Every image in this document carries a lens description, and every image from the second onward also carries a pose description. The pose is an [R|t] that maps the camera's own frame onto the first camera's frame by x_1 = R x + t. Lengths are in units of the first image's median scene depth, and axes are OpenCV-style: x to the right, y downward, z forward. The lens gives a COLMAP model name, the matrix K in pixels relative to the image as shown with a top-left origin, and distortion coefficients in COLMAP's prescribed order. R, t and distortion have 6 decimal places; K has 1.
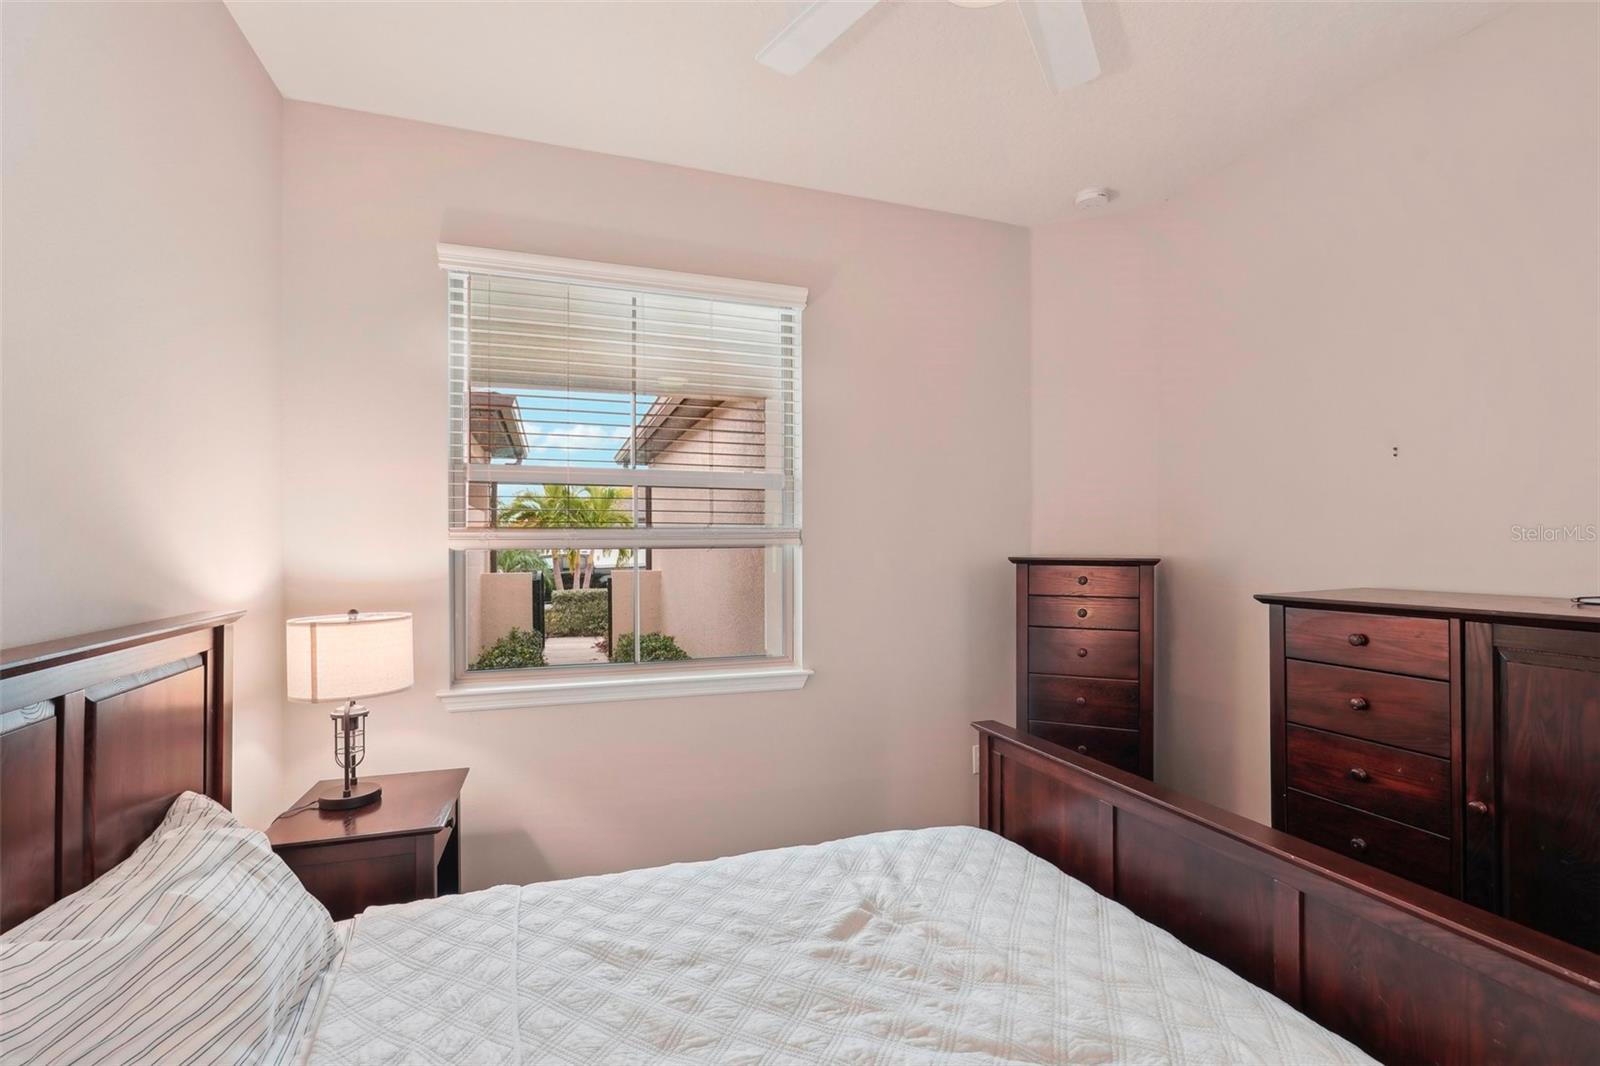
lens RADIAL K [[737.9, 0, 820.6], [0, 737.9, 538.1], [0, 0, 1]] dist [-0.012251, 0.000434]
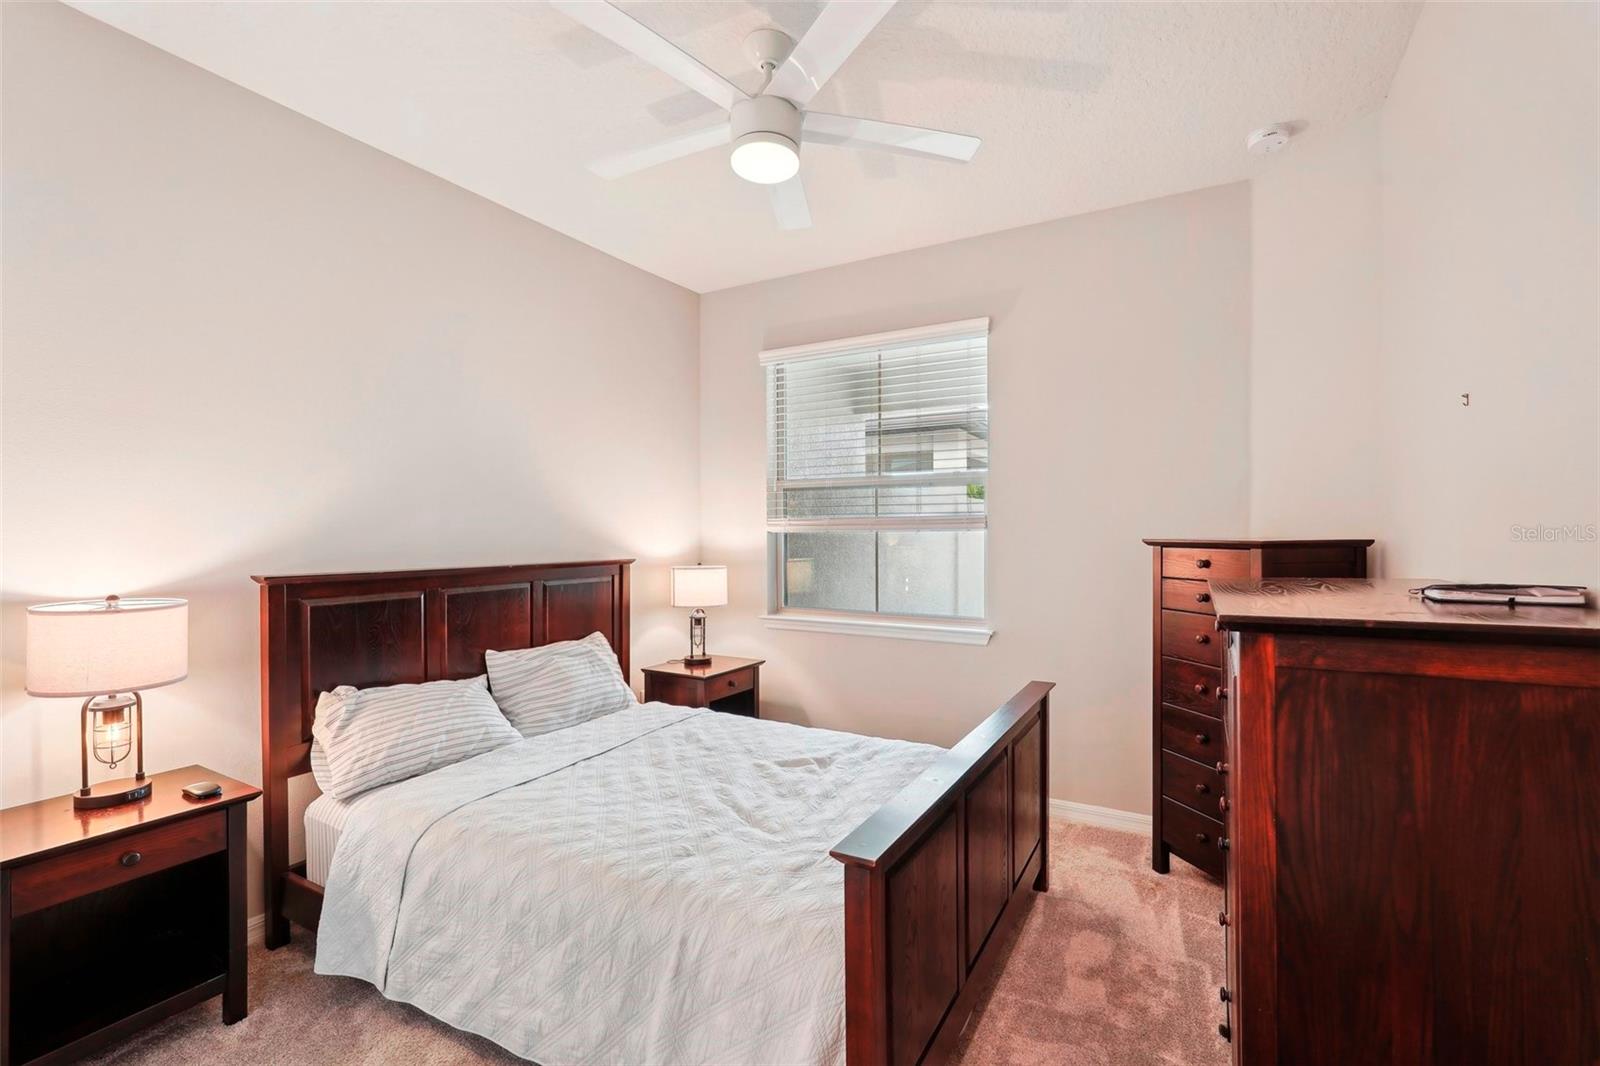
lens RADIAL K [[717.9, 0, 801.1], [0, 717.9, 531.8], [0, 0, 1]] dist [-0.012362, 0.000480]
pose [[0.638188, -0.001398, -0.769879, 0.936336], [0.009652, 0.999934, 0.006184, 0.006559], [0.769820, -0.011377, 0.638159, 0.008210]]
